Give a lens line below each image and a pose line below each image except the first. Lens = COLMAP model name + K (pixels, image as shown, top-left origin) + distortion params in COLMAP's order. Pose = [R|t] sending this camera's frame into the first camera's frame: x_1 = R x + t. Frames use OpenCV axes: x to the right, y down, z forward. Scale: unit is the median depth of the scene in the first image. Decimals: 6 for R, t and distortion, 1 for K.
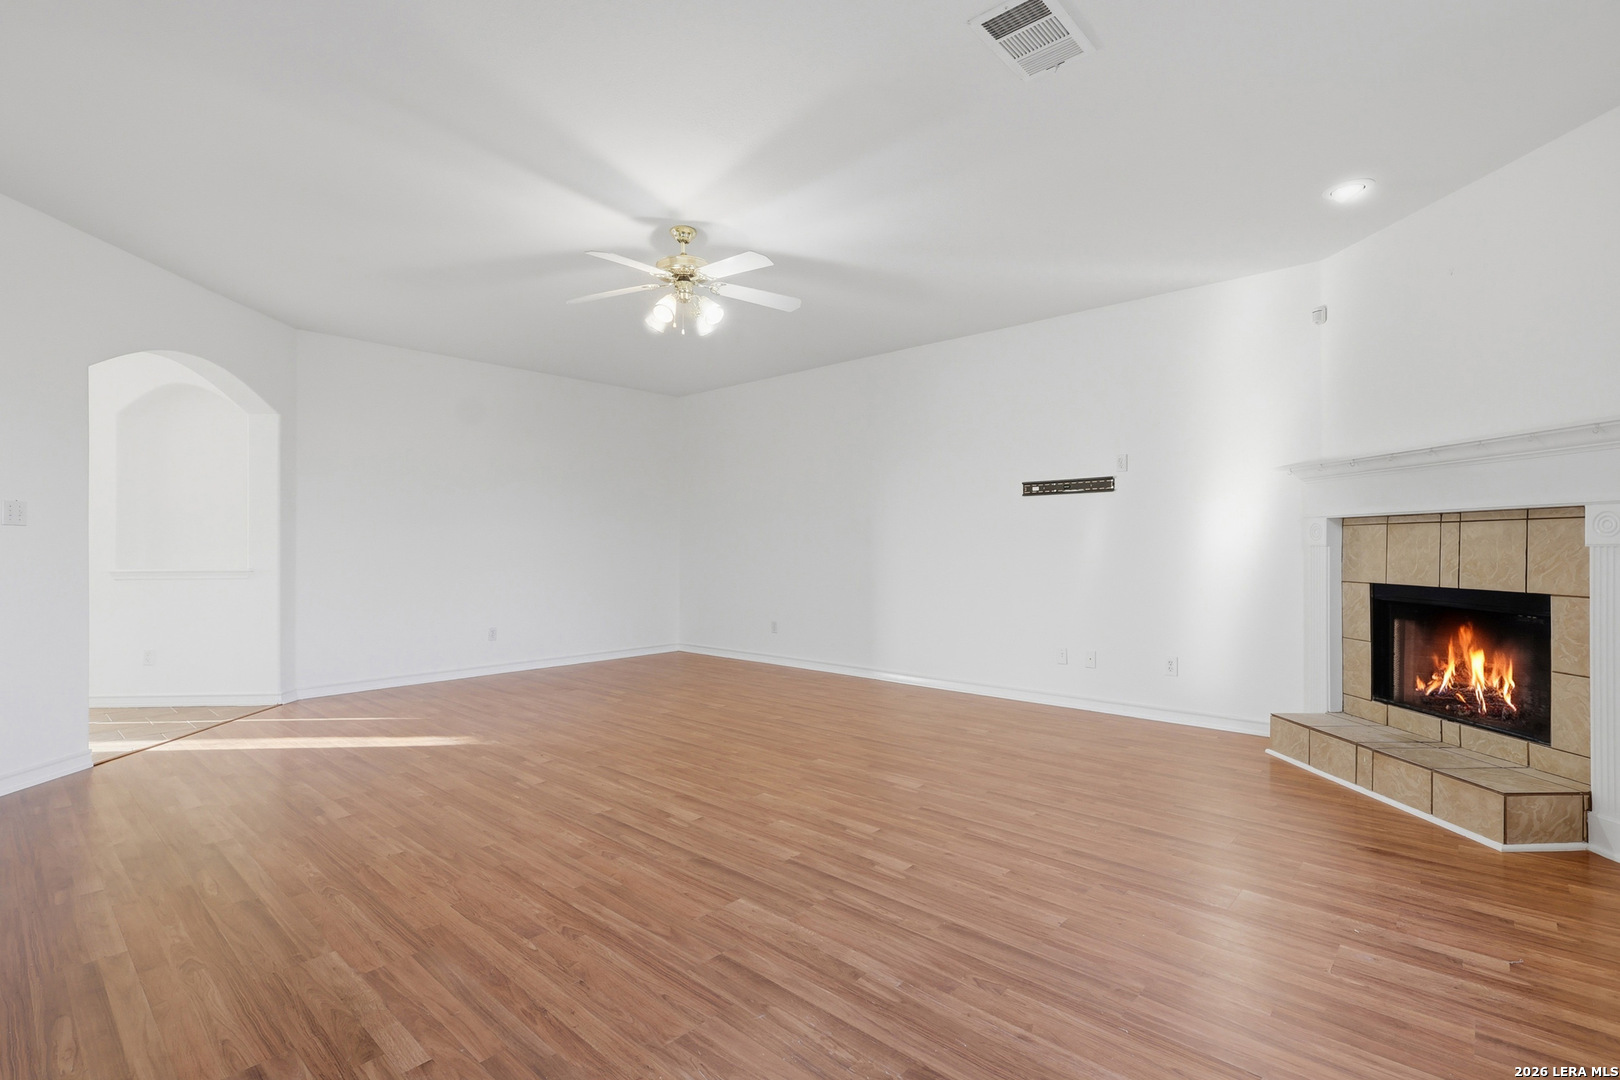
lens RADIAL K [[748.5, 0, 800.3], [0, 748.5, 542.9], [0, 0, 1]] dist [-0.000917, 0.000687]
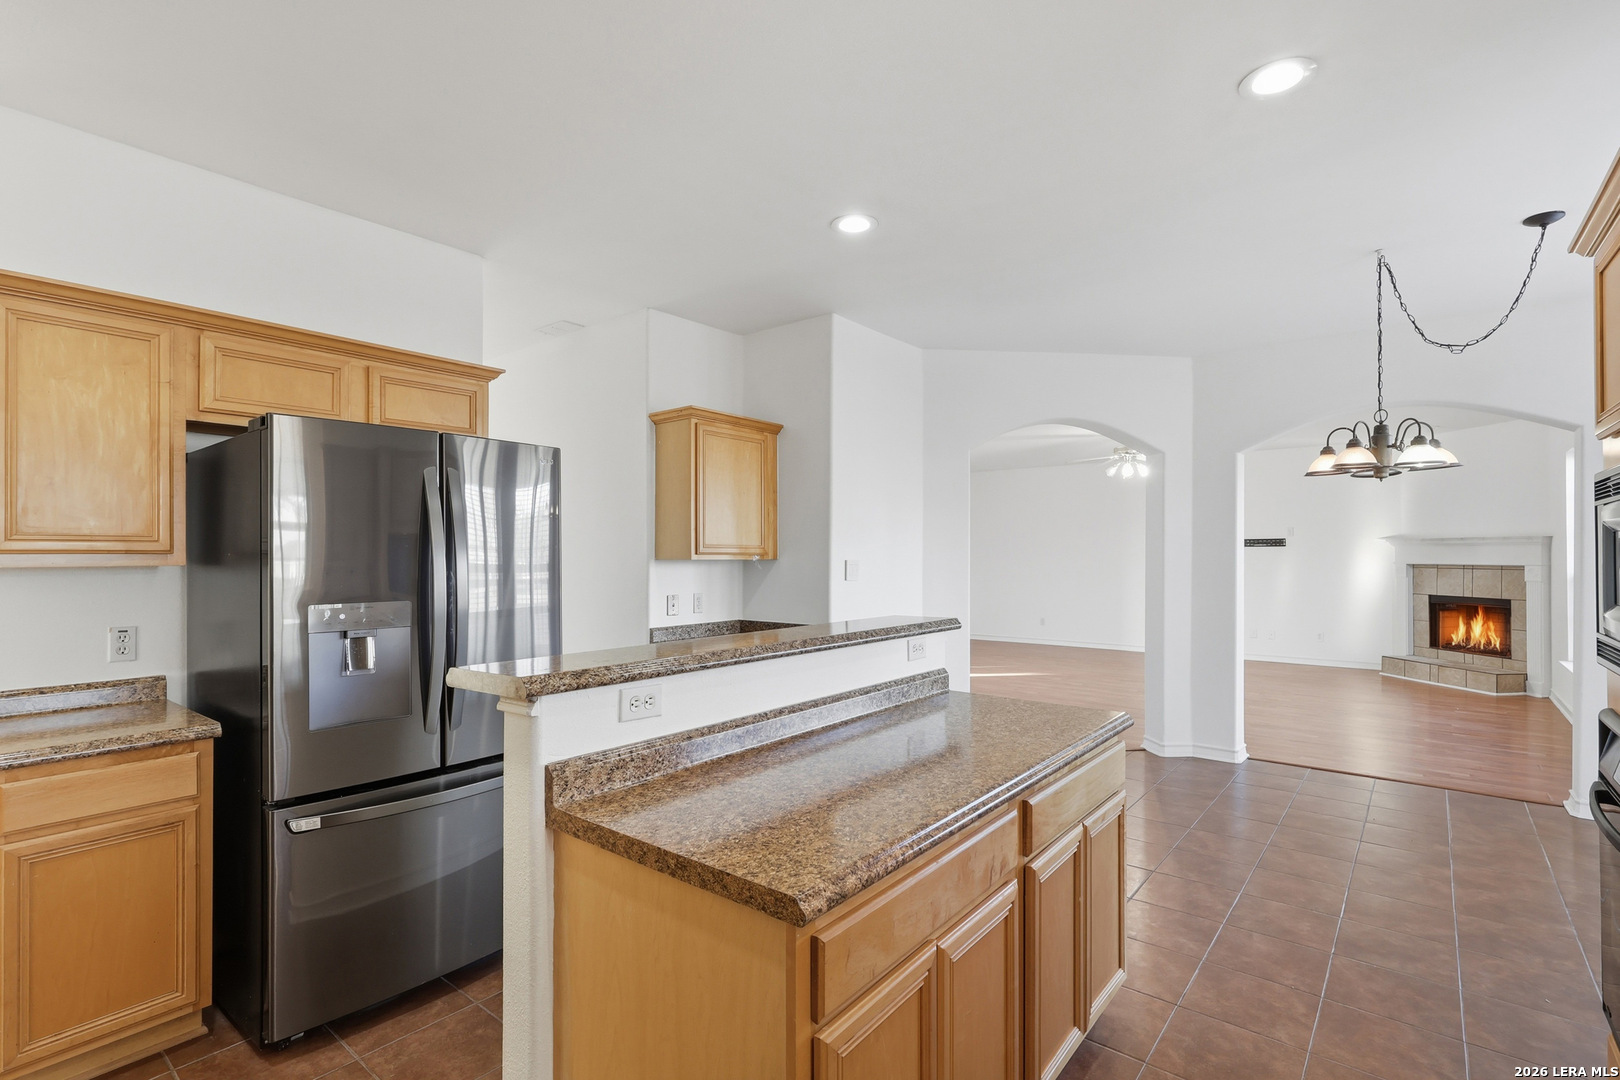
lens RADIAL K [[748.5, 0, 800.3], [0, 748.5, 542.9], [0, 0, 1]] dist [-0.000917, 0.000687]
pose [[0.997264, 0.019048, 0.071431, -1.406473], [-0.017698, 0.999653, -0.019494, -0.027185], [-0.071777, 0.018176, 0.997255, -1.207036]]
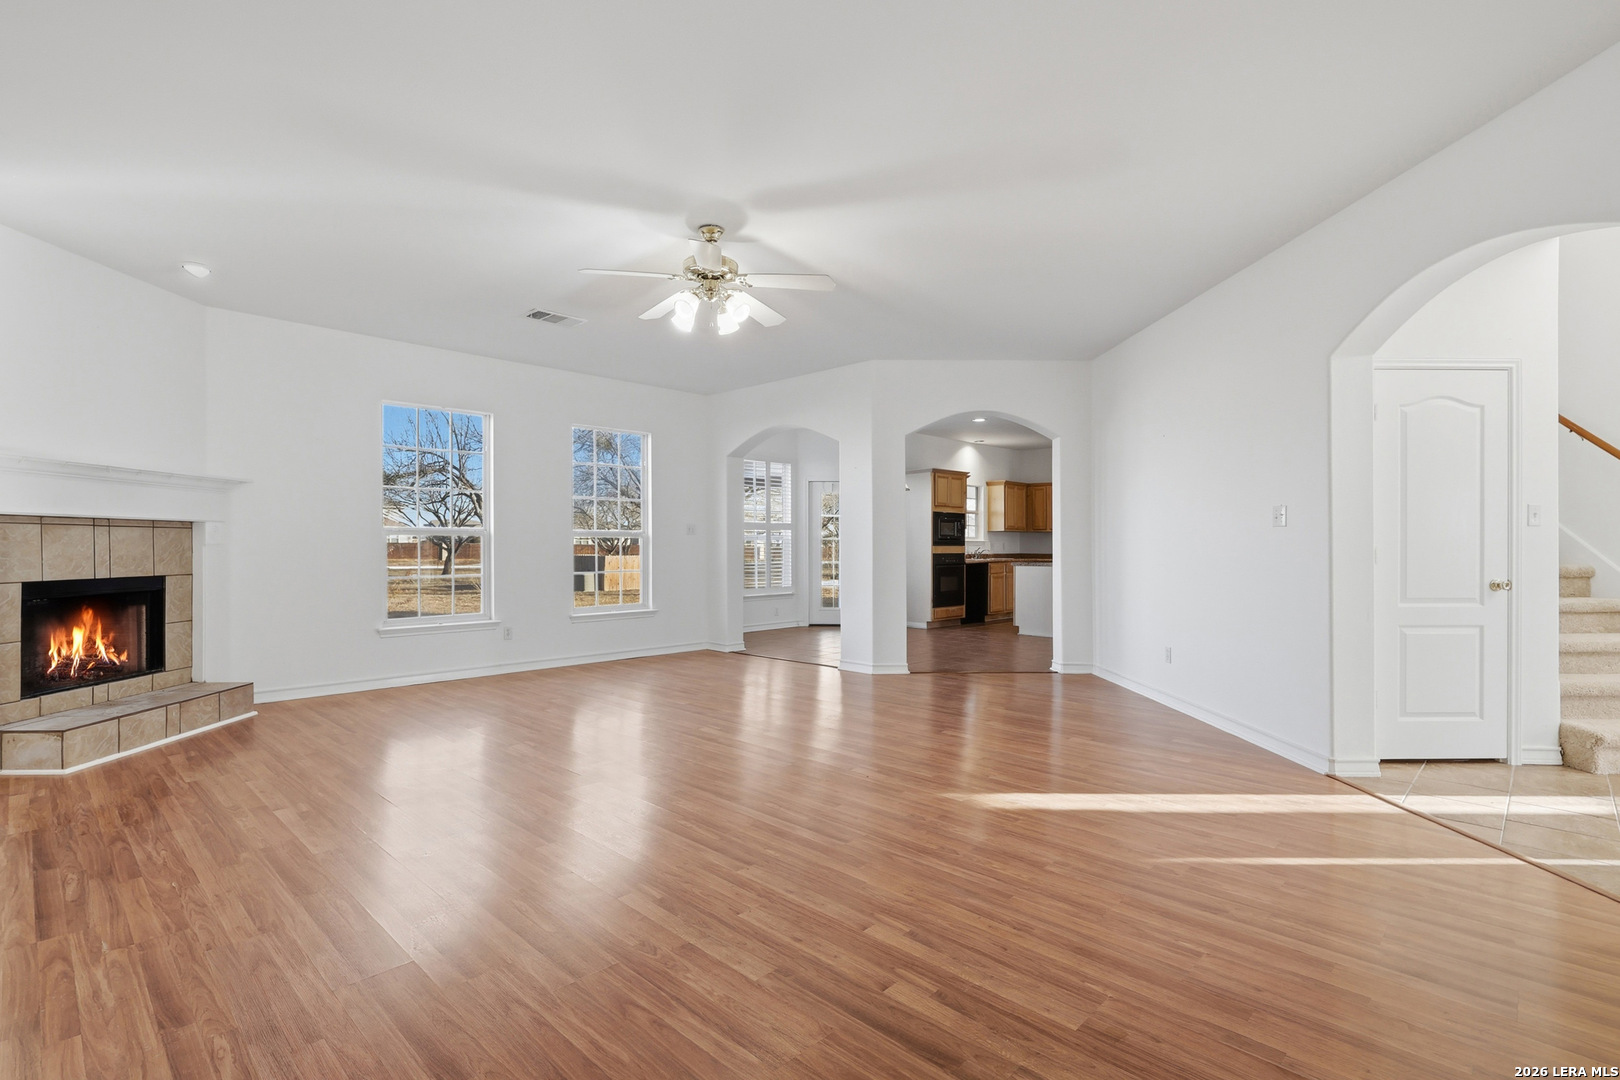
lens RADIAL K [[748.5, 0, 800.3], [0, 748.5, 542.9], [0, 0, 1]] dist [-0.000917, 0.000687]
pose [[-0.999785, -0.002761, 0.020548, -0.333615], [-0.002848, 0.999987, -0.004176, 0.002432], [-0.020536, -0.004233, -0.999780, 2.243099]]
